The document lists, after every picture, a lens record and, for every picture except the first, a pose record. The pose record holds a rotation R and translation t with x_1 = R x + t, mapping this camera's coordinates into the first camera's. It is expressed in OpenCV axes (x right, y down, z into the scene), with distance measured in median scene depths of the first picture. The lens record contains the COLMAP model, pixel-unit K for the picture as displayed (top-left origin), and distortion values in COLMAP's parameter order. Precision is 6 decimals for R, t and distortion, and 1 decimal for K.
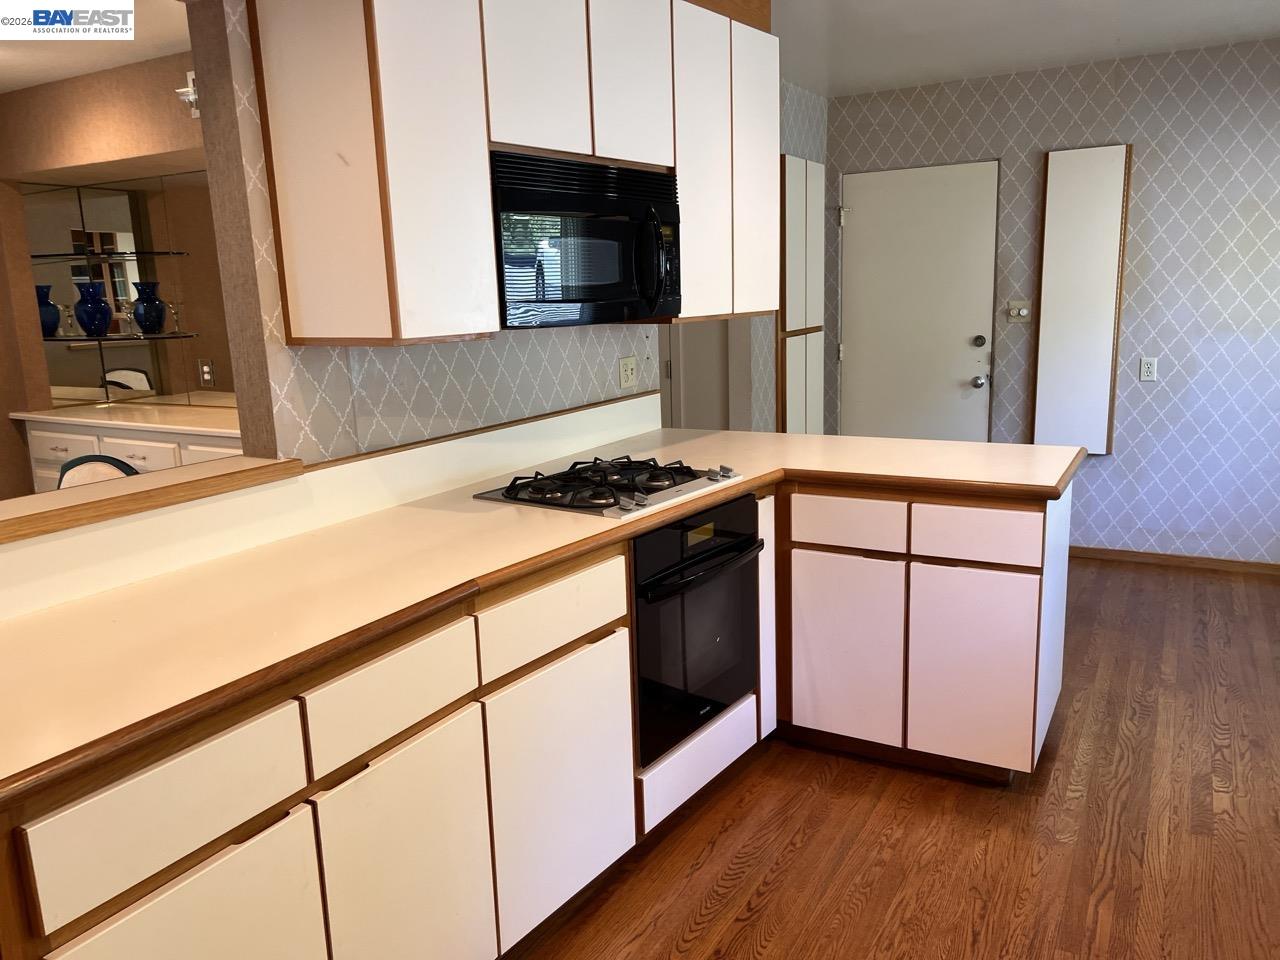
lens RADIAL K [[965.2, 0, 641.3], [0, 965.2, 482.3], [0, 0, 1]] dist [0.002029, 0.000968]
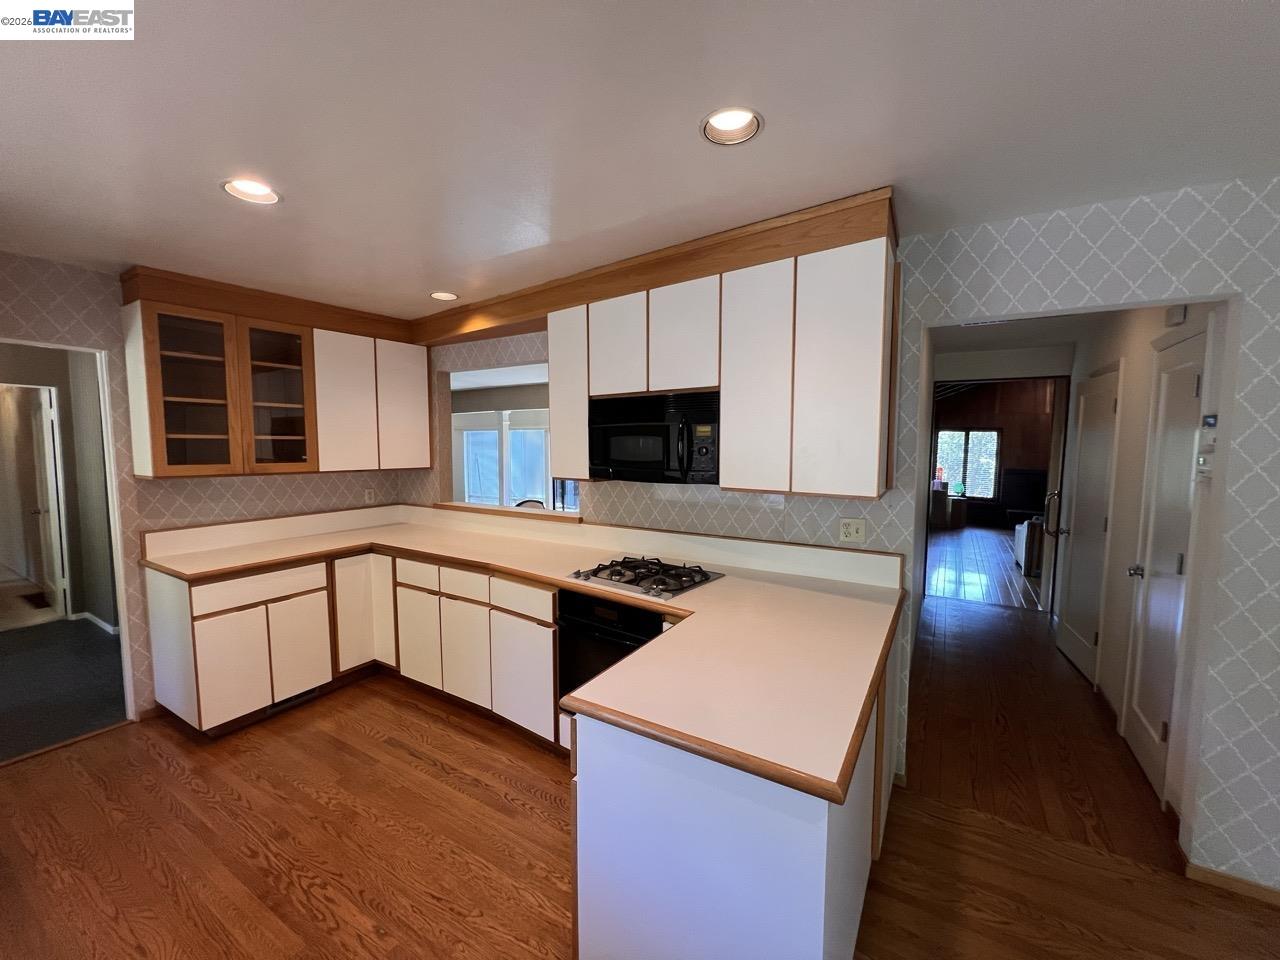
lens RADIAL K [[513.5, 0, 640.3], [0, 513.5, 482.0], [0, 0, 1]] dist [-0.001525, -0.000108]
pose [[-0.039098, 0.110424, -0.993115, 1.002778], [-0.193182, 0.974289, 0.115936, -0.307082], [0.980384, 0.196385, -0.016761, 1.129396]]
